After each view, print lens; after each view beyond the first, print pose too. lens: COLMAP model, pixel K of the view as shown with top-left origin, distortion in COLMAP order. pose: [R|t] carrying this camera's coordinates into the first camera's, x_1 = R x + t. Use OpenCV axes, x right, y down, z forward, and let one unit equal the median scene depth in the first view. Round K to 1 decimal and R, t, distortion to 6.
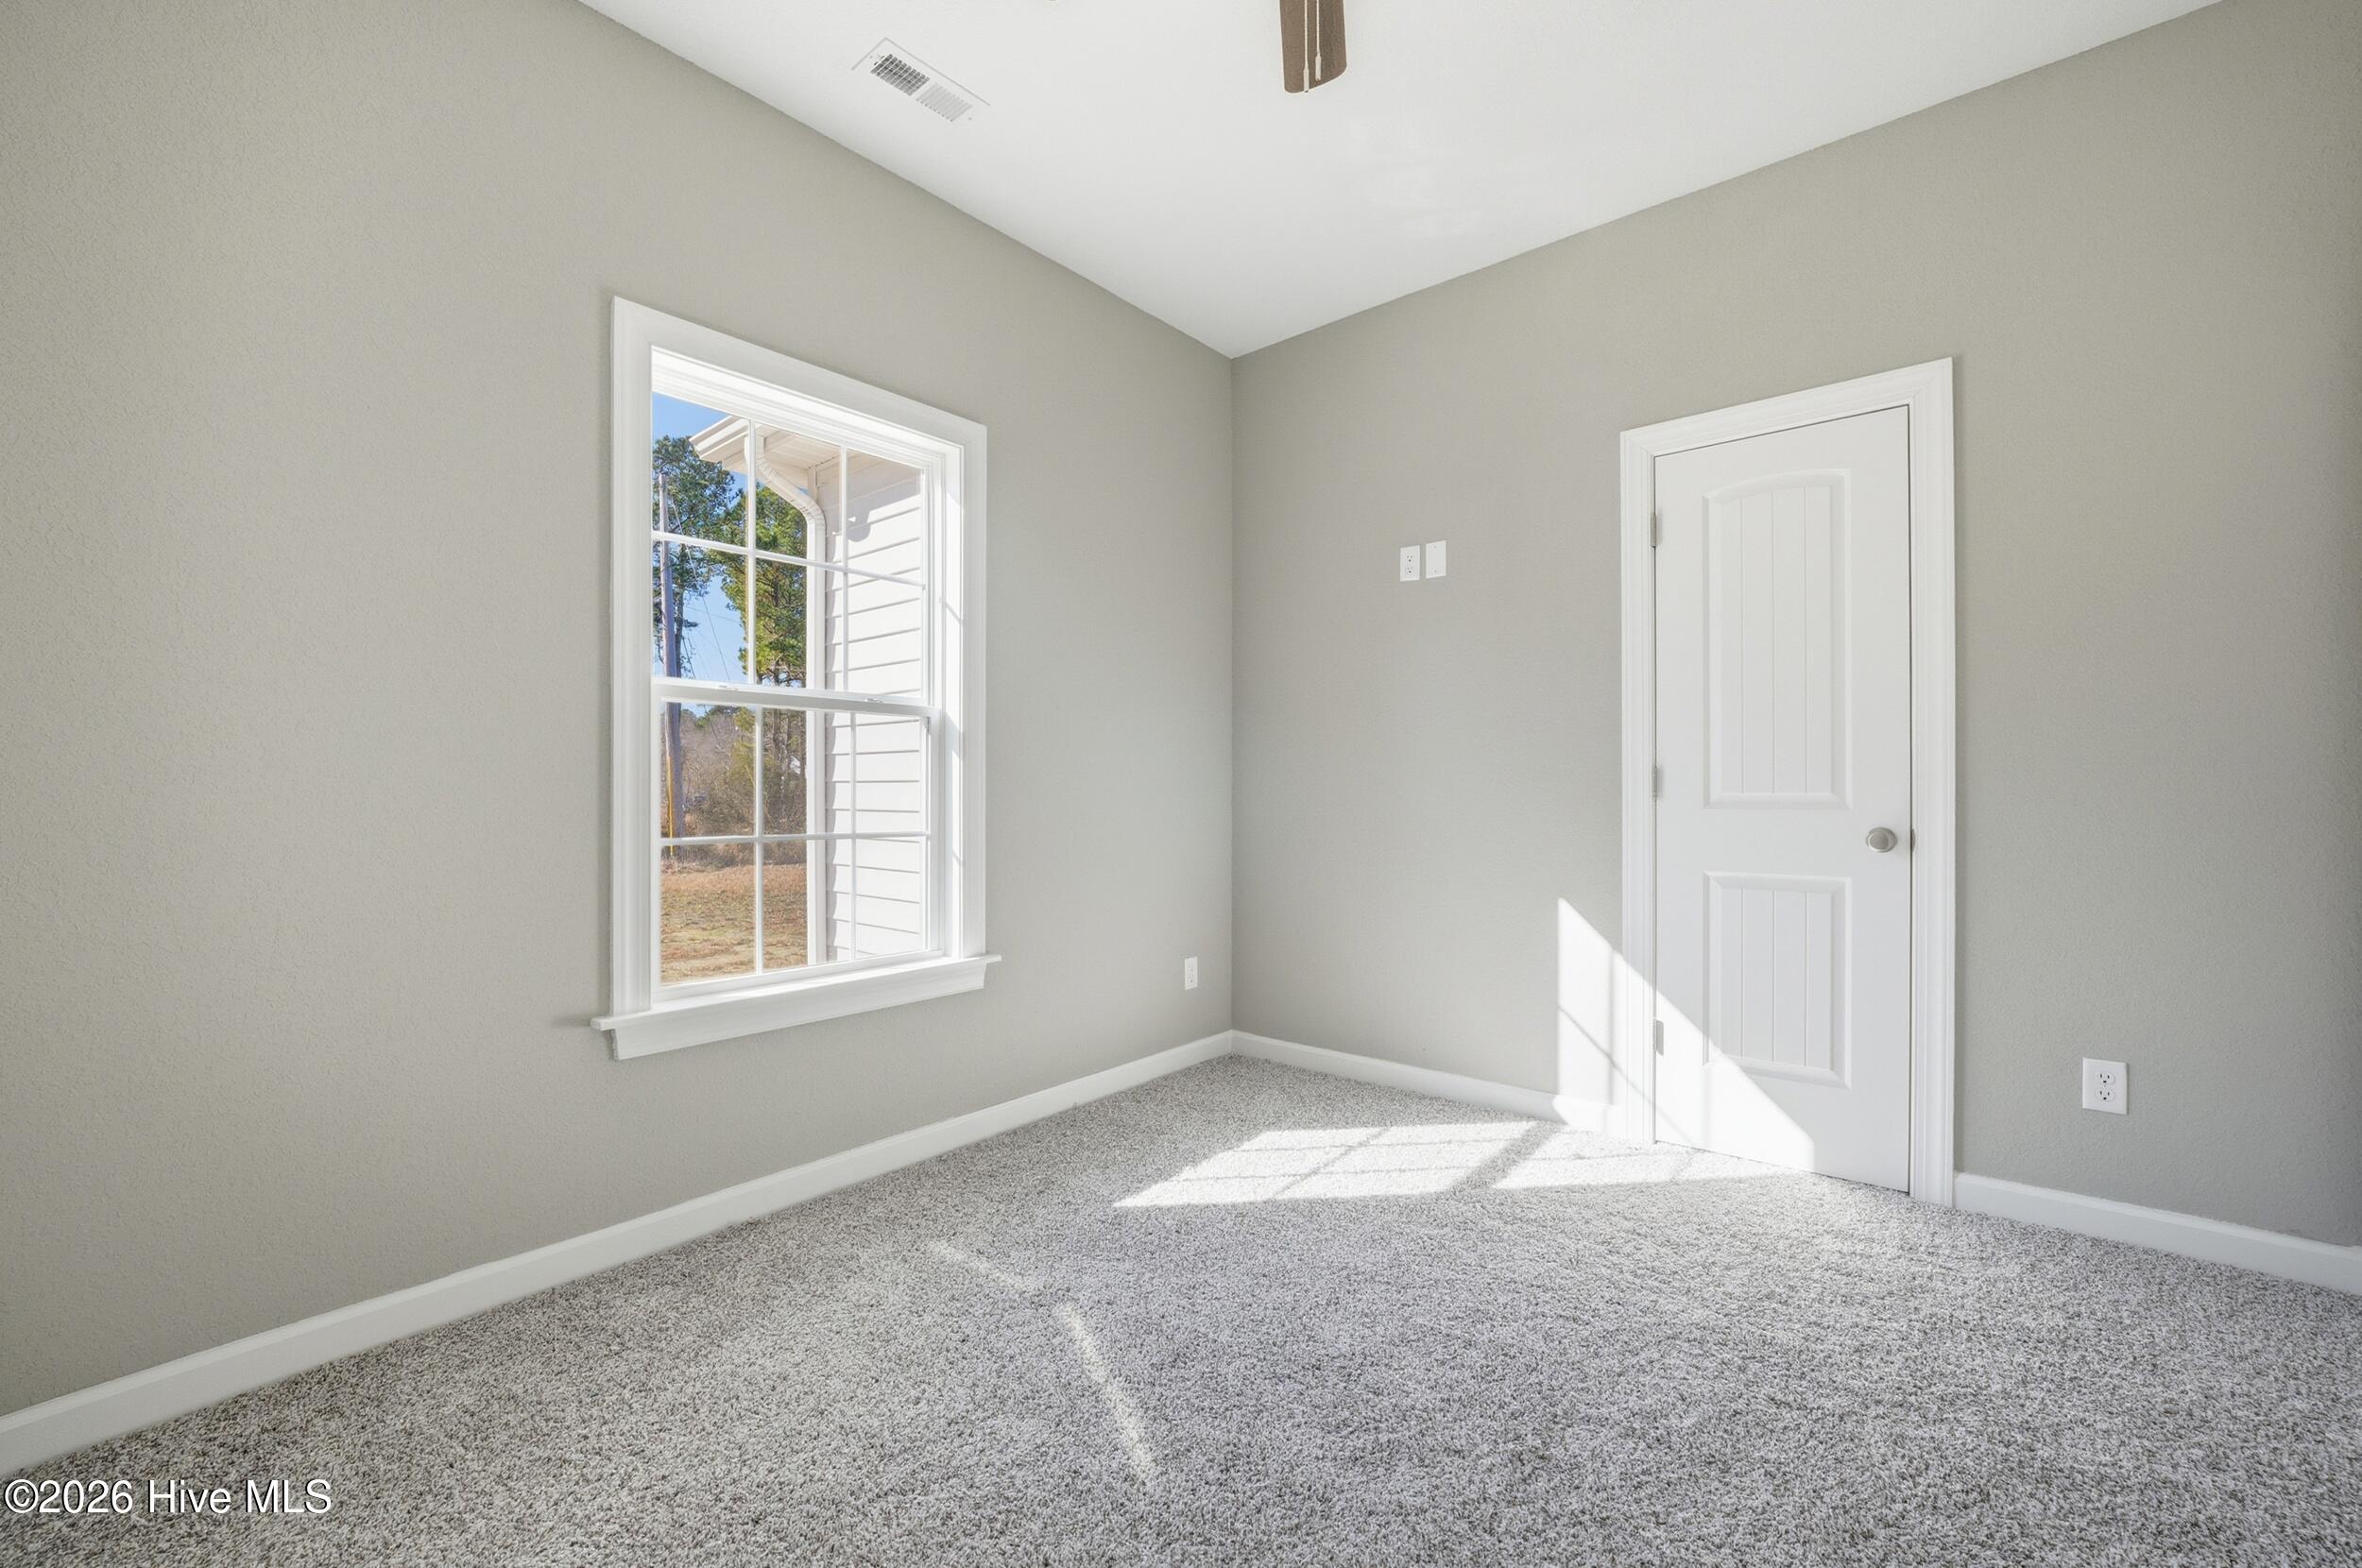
lens RADIAL K [[974.3, 0, 1227.5], [0, 974.3, 794.1], [0, 0, 1]] dist [0.037782, -0.000002]
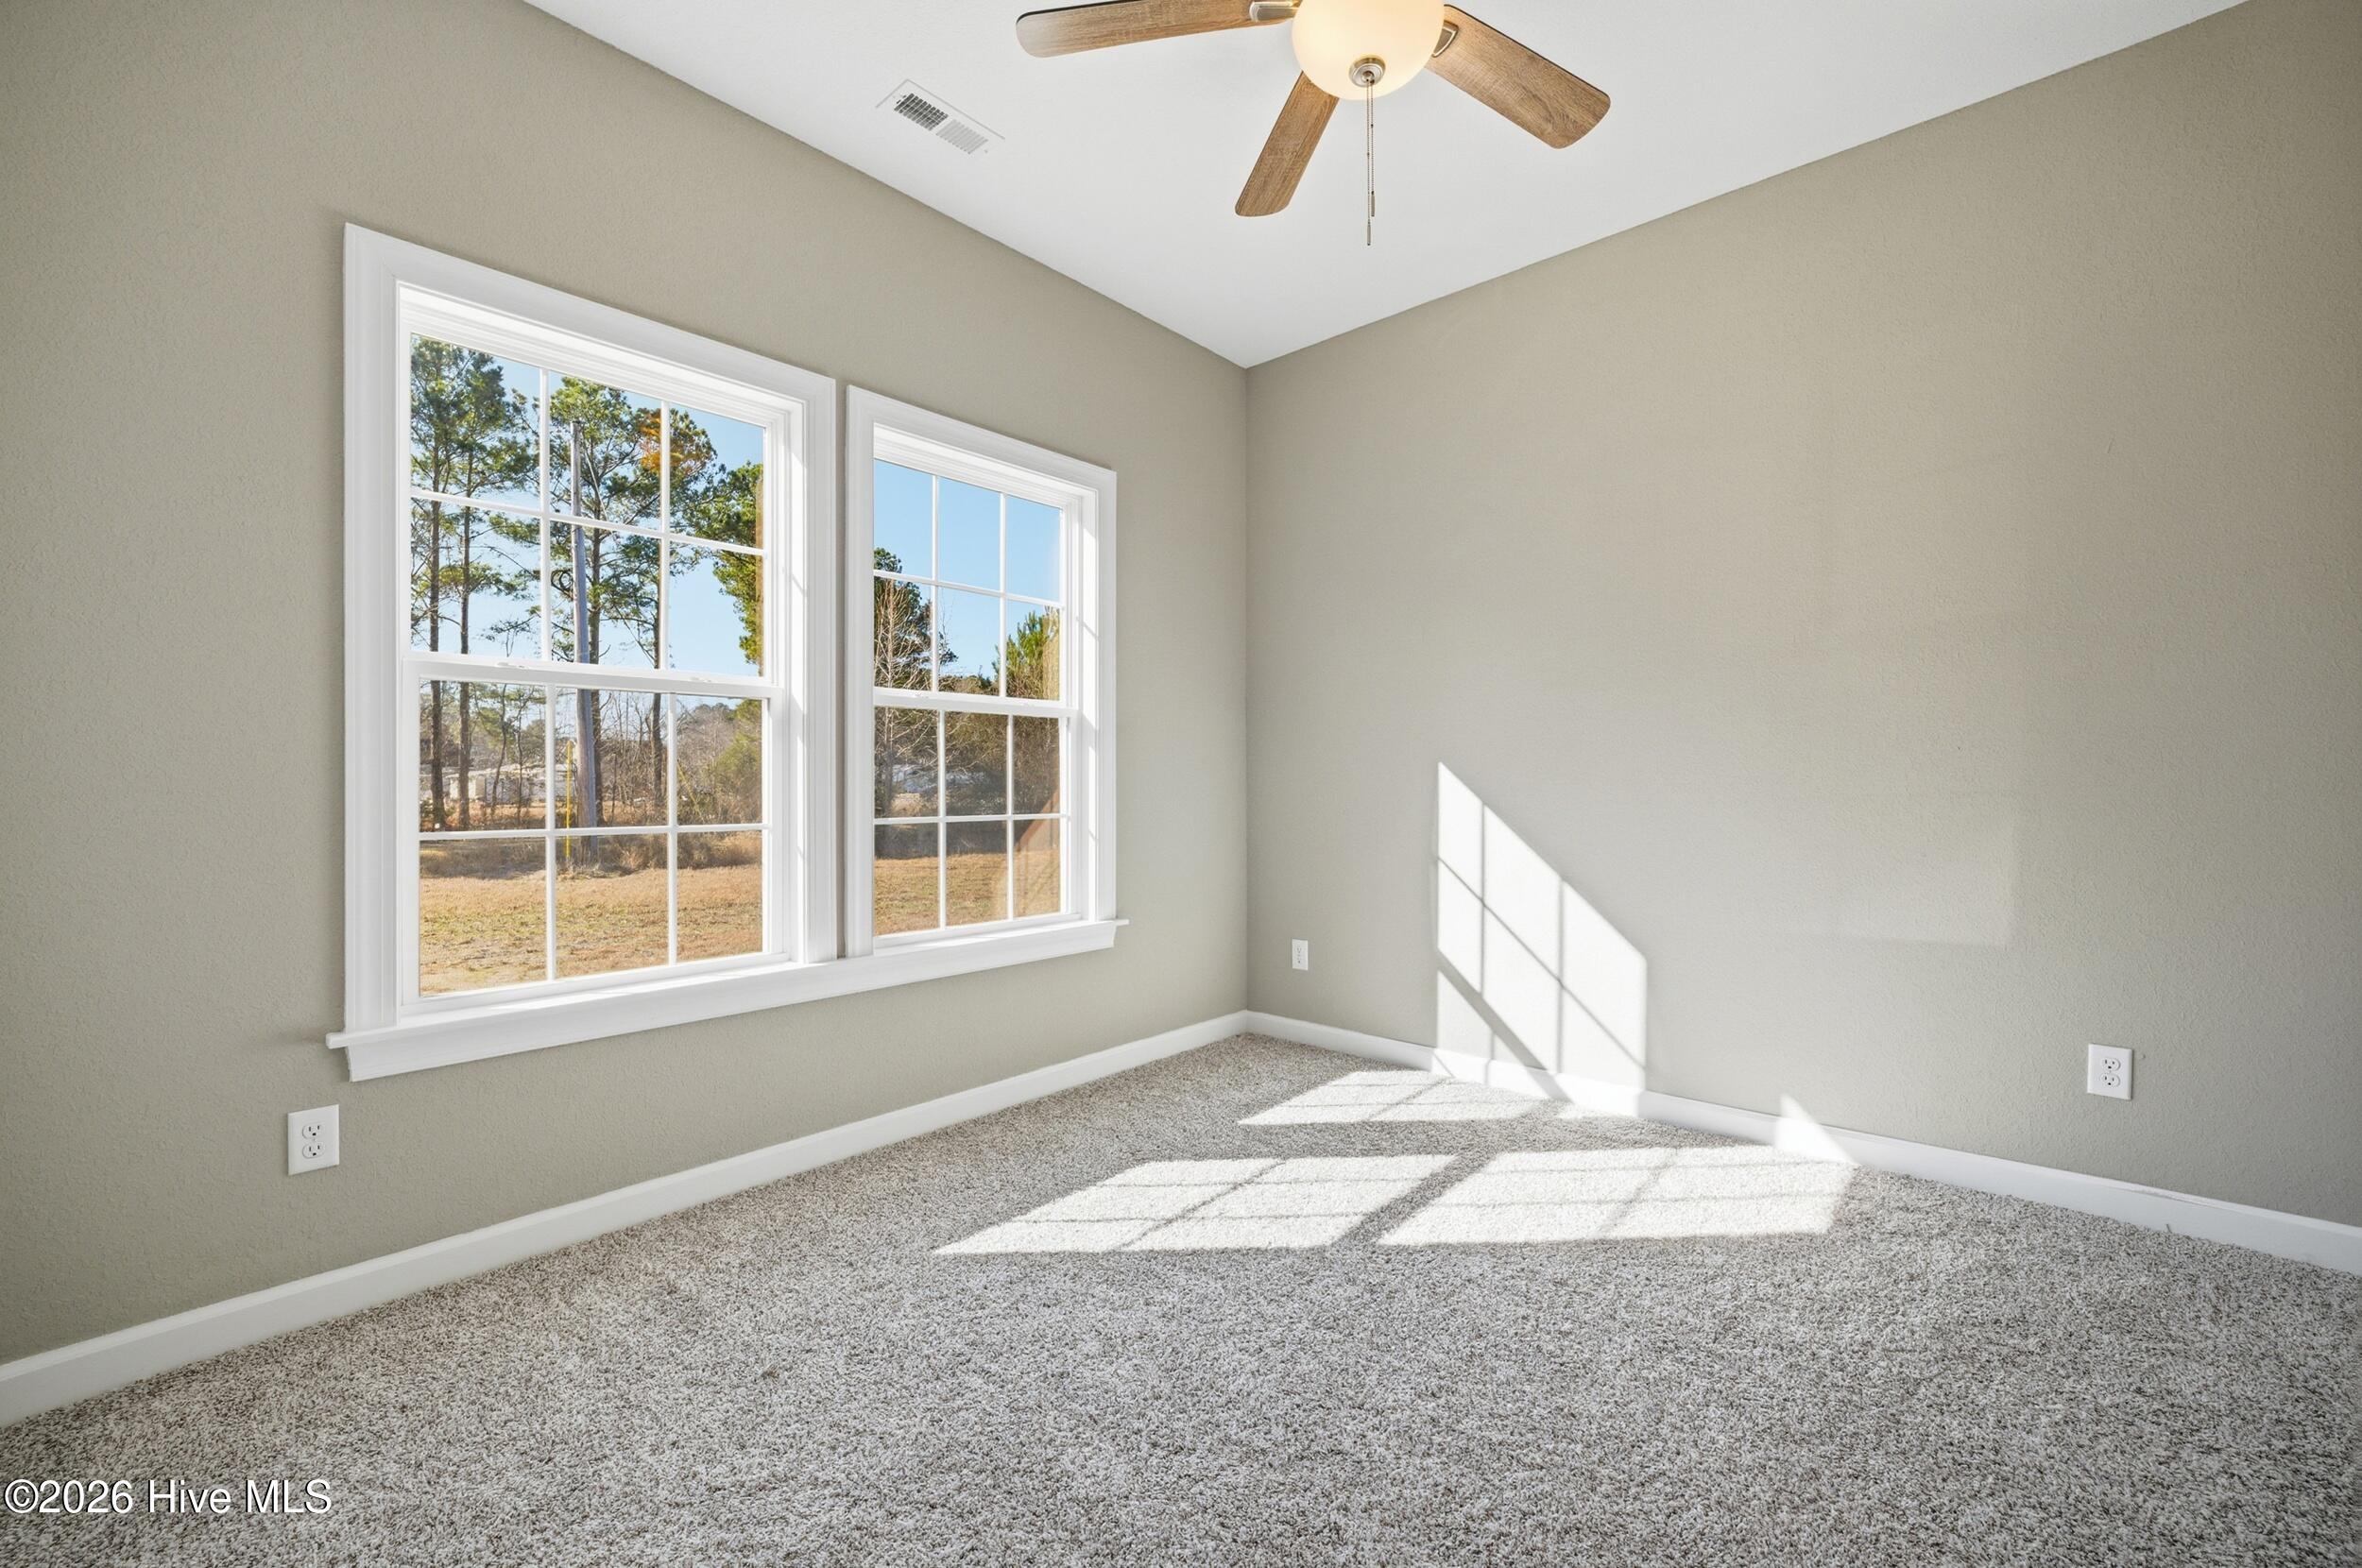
lens RADIAL K [[913.9, 0, 1199.3], [0, 913.9, 782.8], [0, 0, 1]] dist [-0.001153, -0.000013]
pose [[0.997831, 0.000487, -0.065830, 0.108629], [-0.000589, 0.999999, -0.001517, 0.000676], [0.065830, 0.001553, 0.997830, 0.128719]]
